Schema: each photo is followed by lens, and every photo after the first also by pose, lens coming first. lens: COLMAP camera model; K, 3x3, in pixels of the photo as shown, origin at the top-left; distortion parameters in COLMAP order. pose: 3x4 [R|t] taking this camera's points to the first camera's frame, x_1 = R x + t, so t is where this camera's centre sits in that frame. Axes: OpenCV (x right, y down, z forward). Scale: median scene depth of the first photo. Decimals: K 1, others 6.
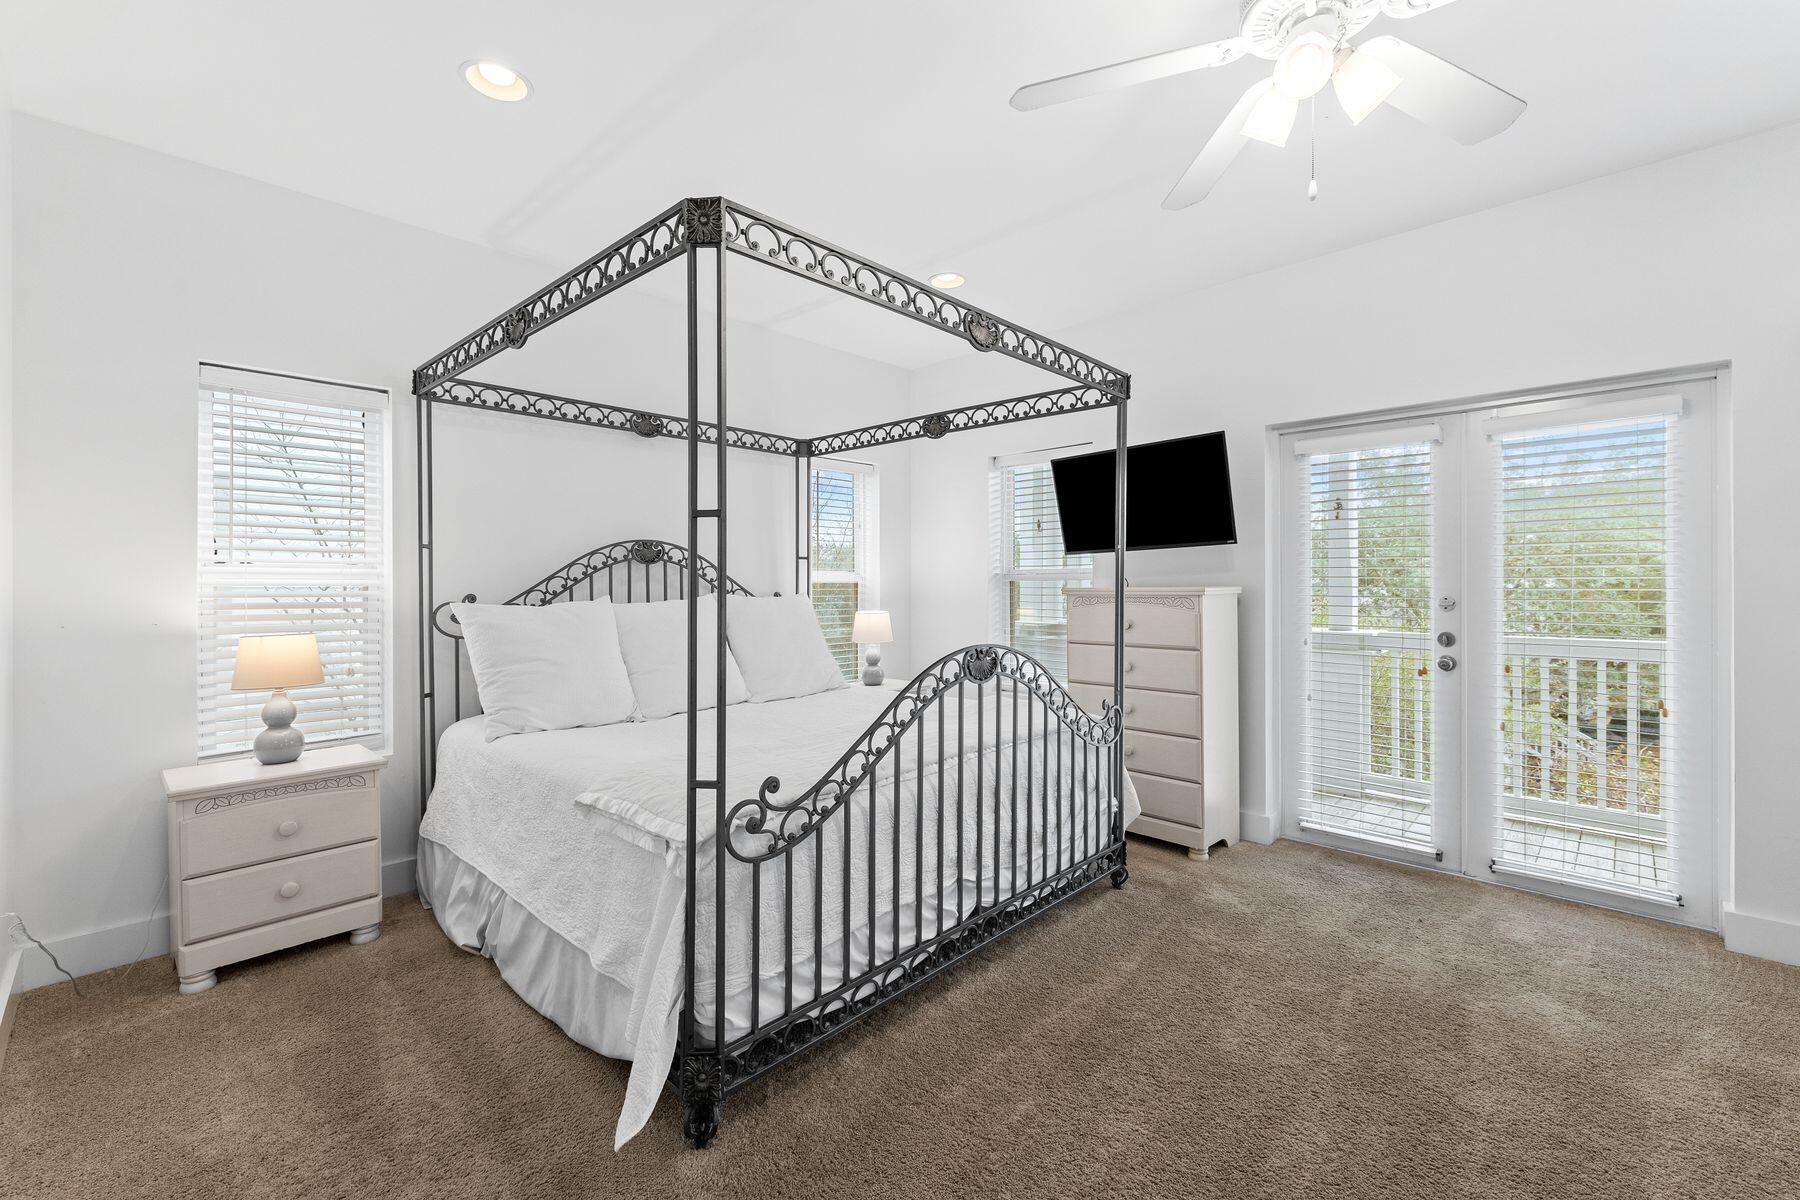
lens RADIAL K [[759.2, 0, 896.7], [0, 759.2, 579.7], [0, 0, 1]] dist [-0.000108, 0.000618]
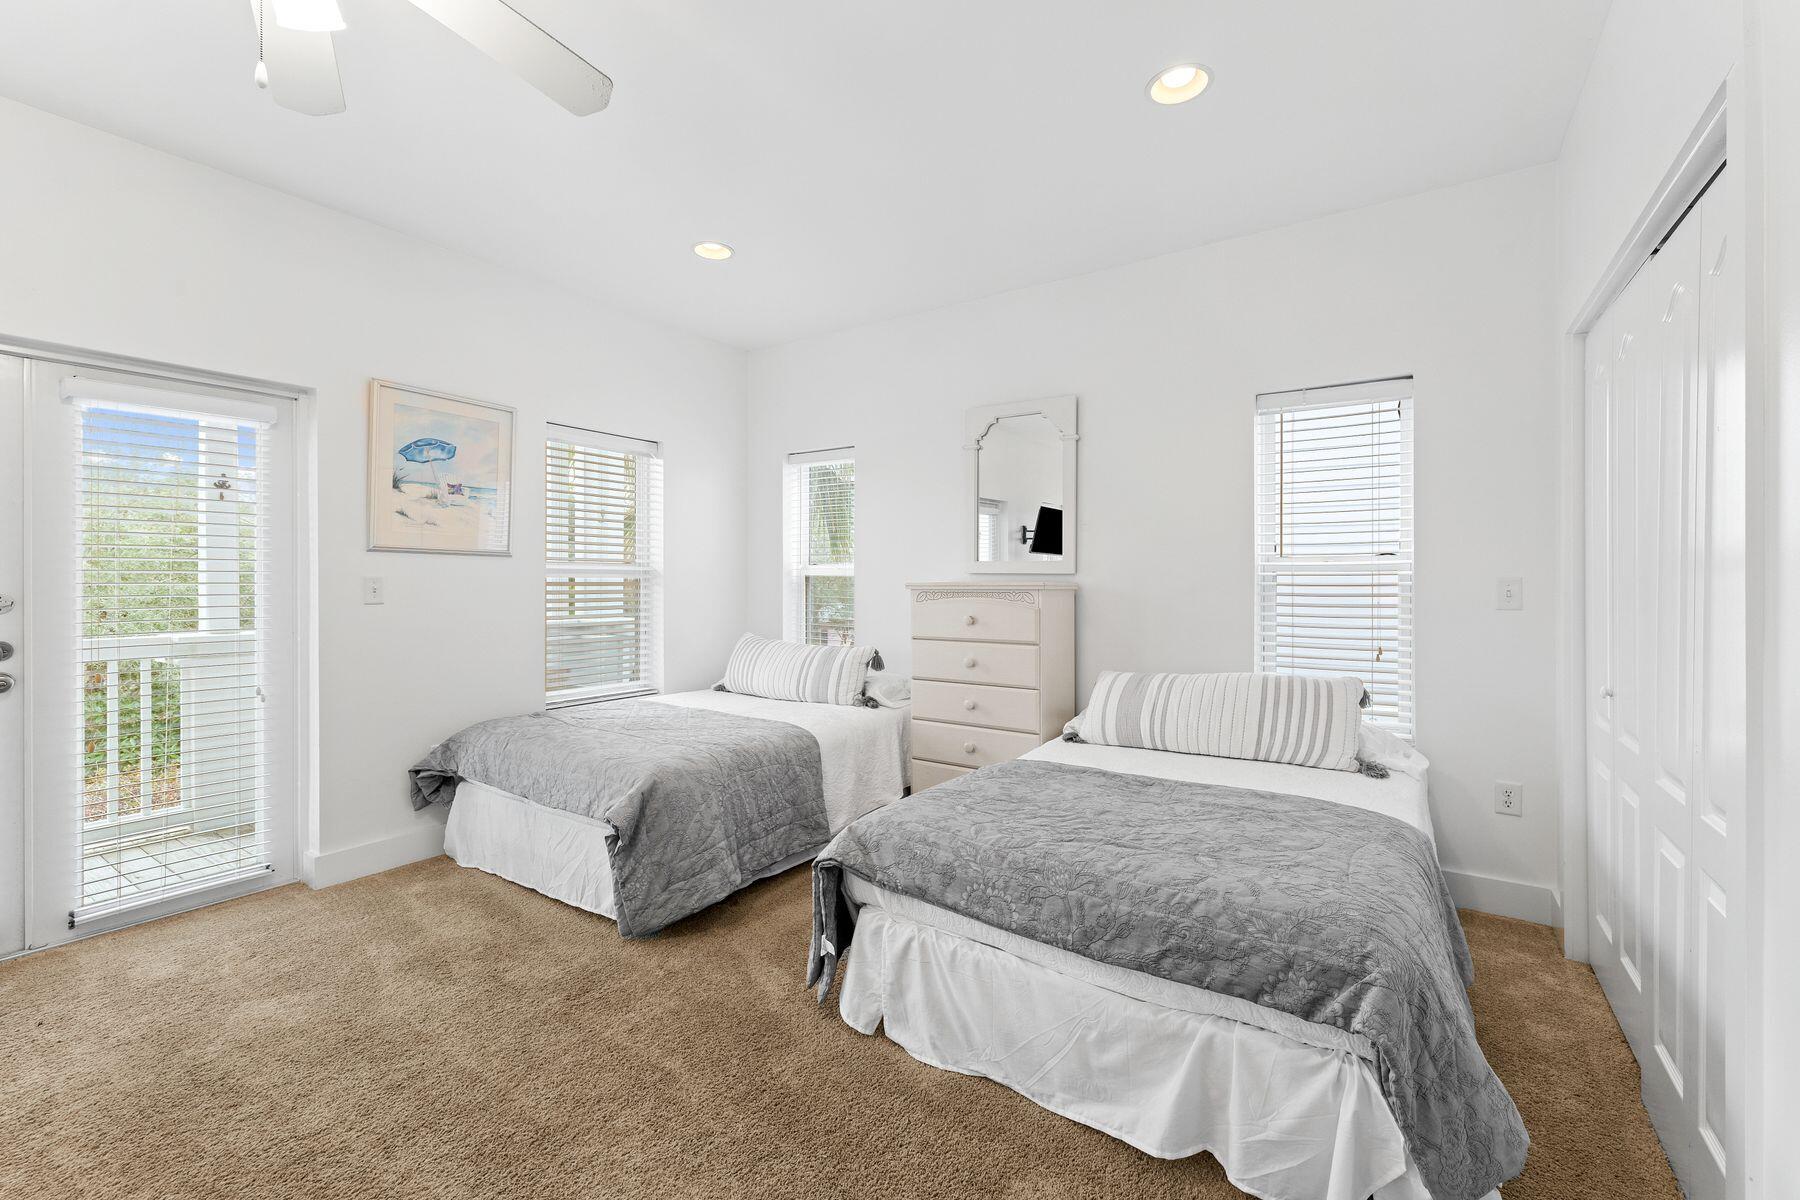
lens RADIAL K [[759.2, 0, 896.7], [0, 759.2, 579.7], [0, 0, 1]] dist [-0.000108, 0.000618]
pose [[-0.162411, -0.001996, 0.986721, -0.208487], [-0.005175, 0.999986, 0.001171, 0.001466], [-0.986710, -0.004916, -0.162419, 0.302295]]
